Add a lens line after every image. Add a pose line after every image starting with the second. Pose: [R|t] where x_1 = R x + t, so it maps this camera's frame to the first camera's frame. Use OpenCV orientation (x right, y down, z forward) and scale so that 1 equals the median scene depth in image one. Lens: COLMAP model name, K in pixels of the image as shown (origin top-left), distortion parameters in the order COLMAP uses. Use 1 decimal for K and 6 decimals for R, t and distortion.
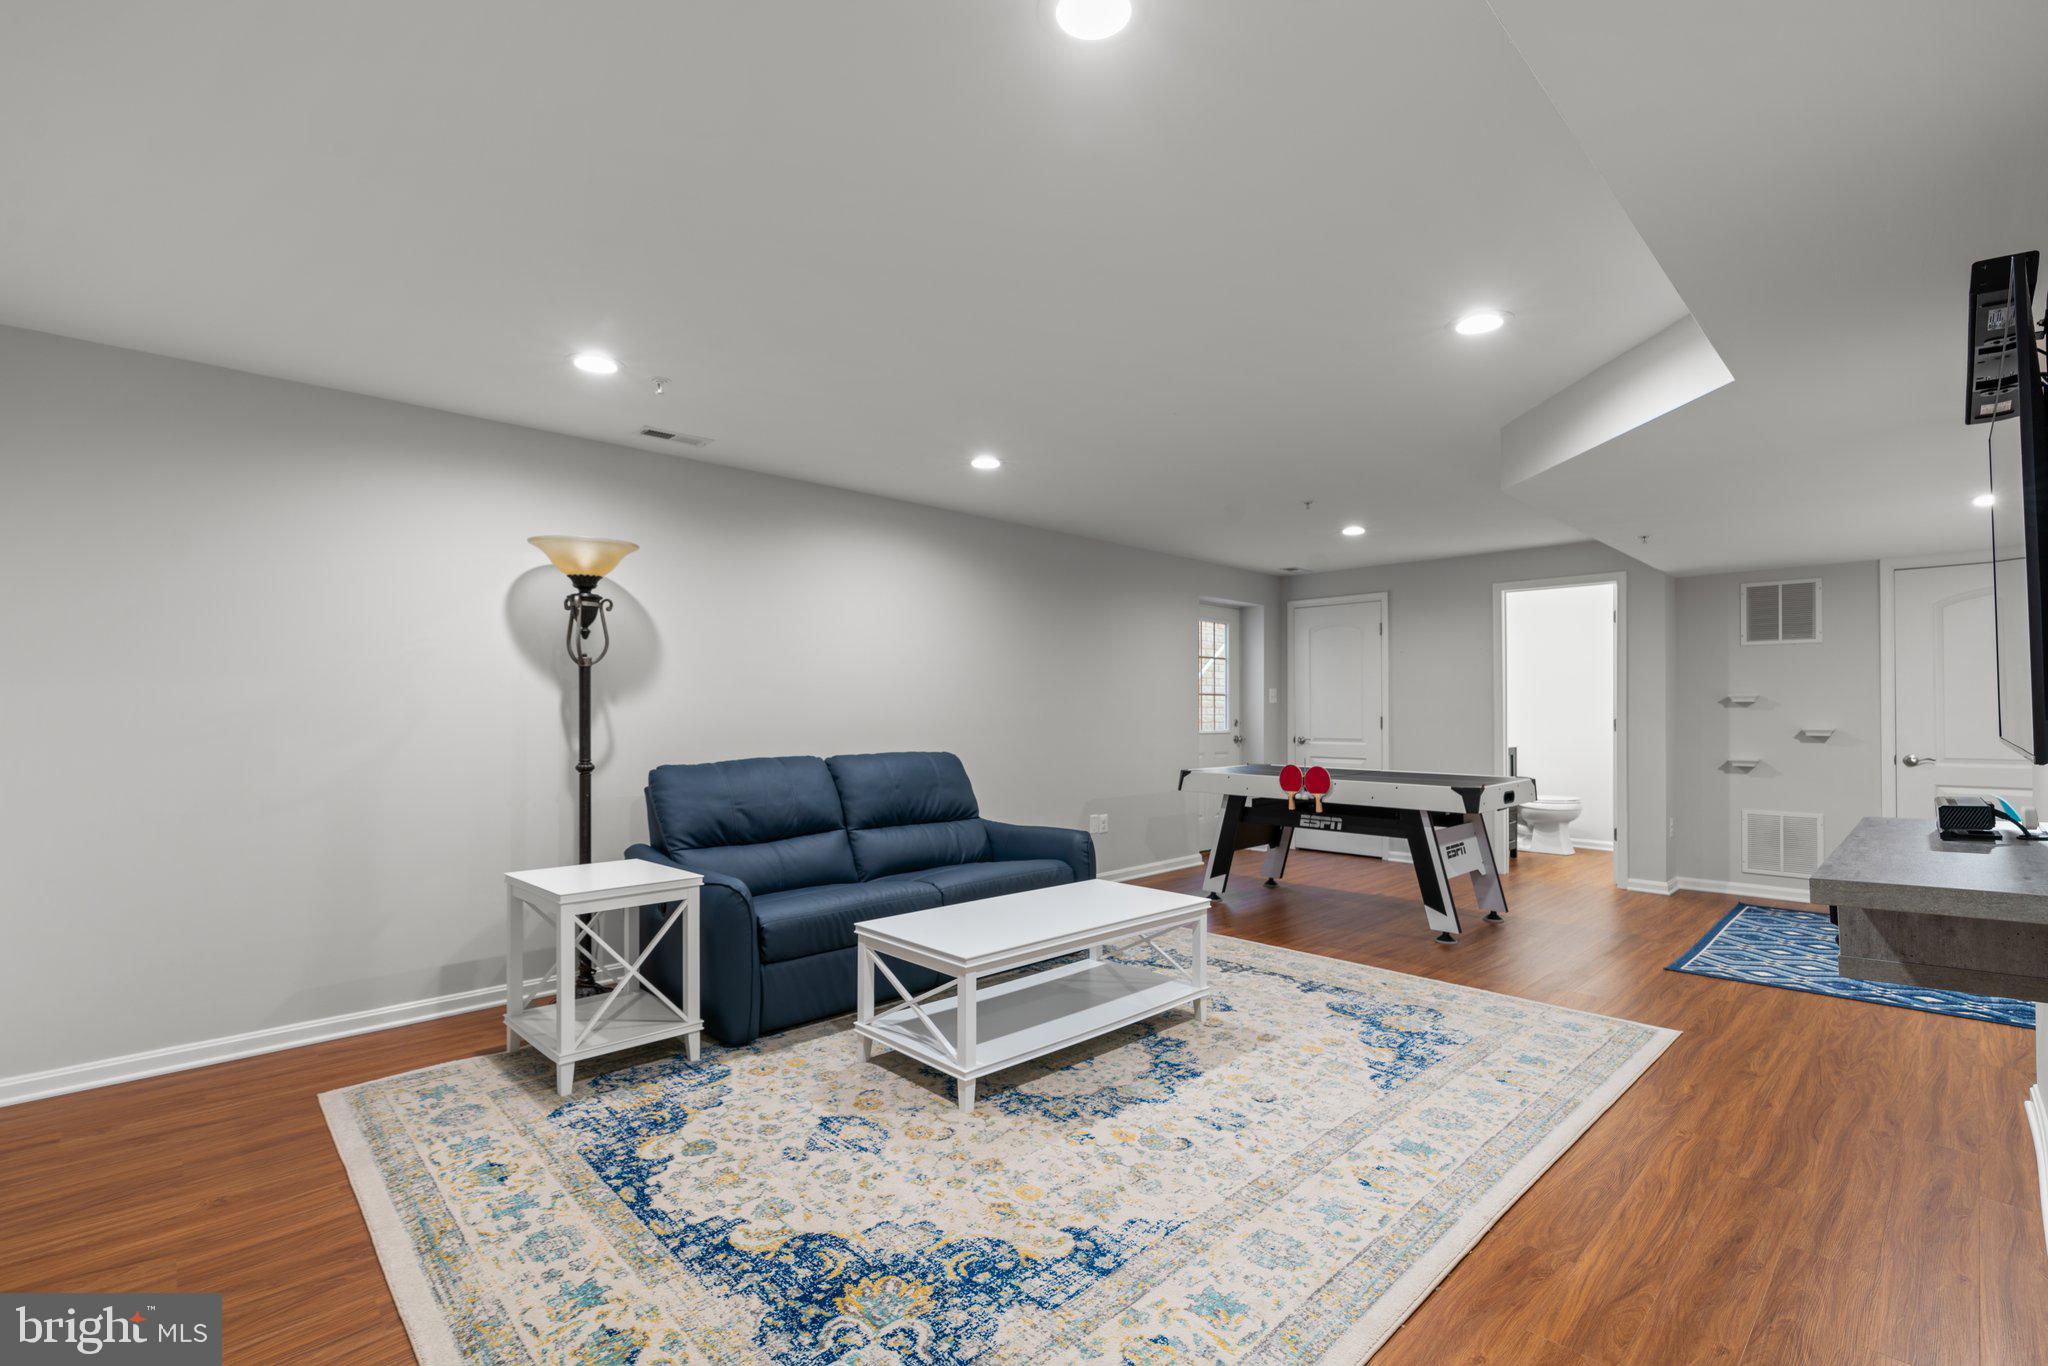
lens RADIAL K [[921.2, 0, 1029.6], [0, 921.2, 699.4], [0, 0, 1]] dist [-0.009289, 0.004334]
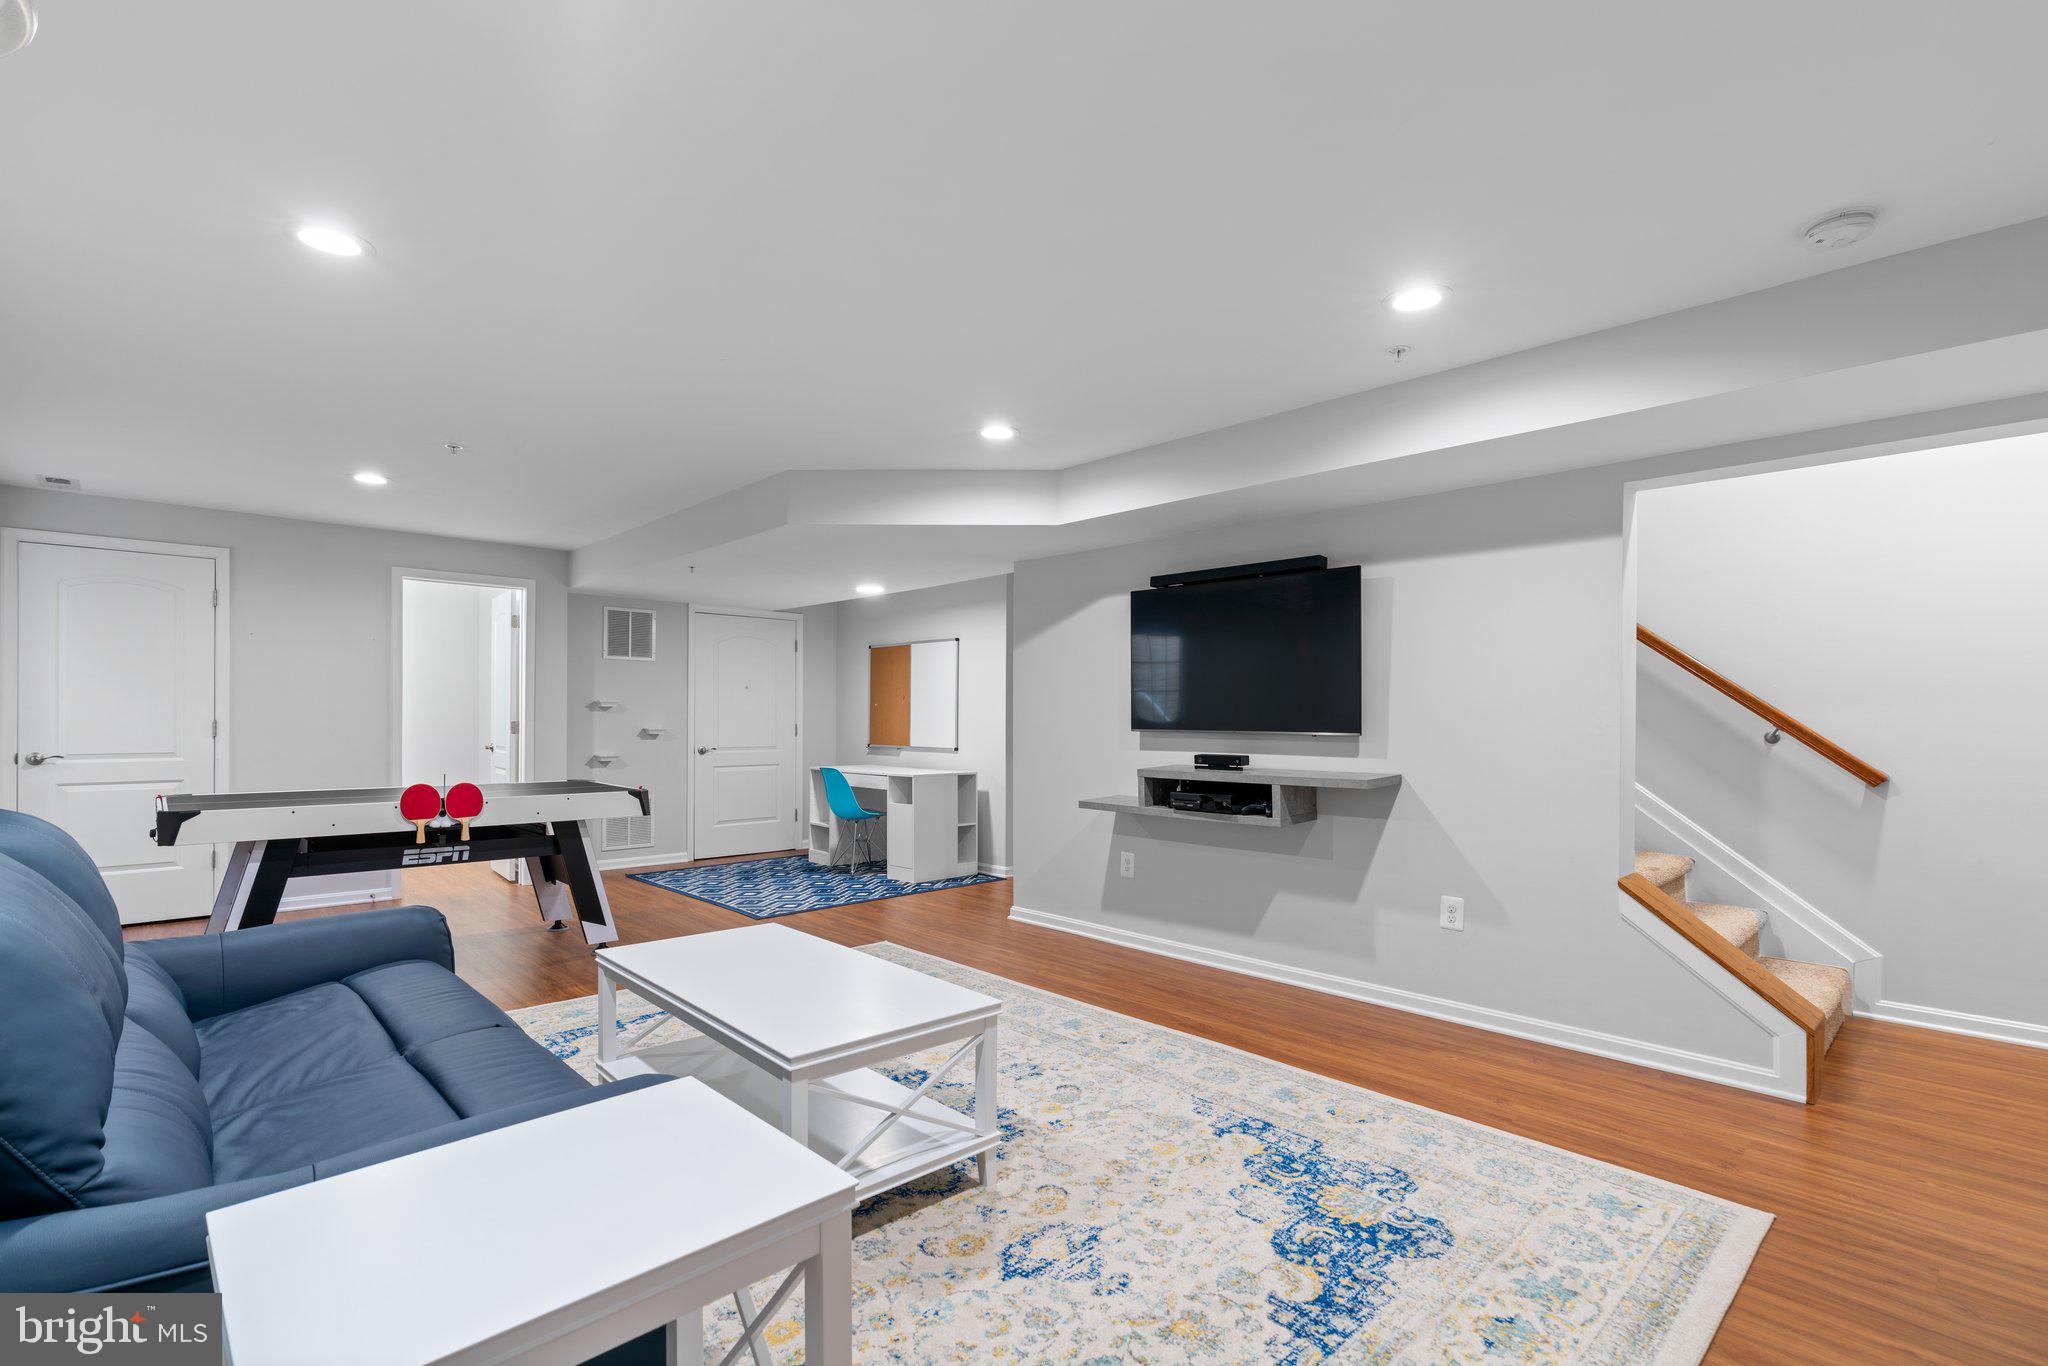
lens RADIAL K [[921.2, 0, 1062.0], [0, 921.2, 709.9], [0, 0, 1]] dist [-0.009289, 0.004334]
pose [[0.002610, 0.007921, 0.999965, -0.985696], [-0.018603, 0.999796, -0.007871, 0.013259], [-0.999824, -0.018582, 0.002757, 0.995489]]
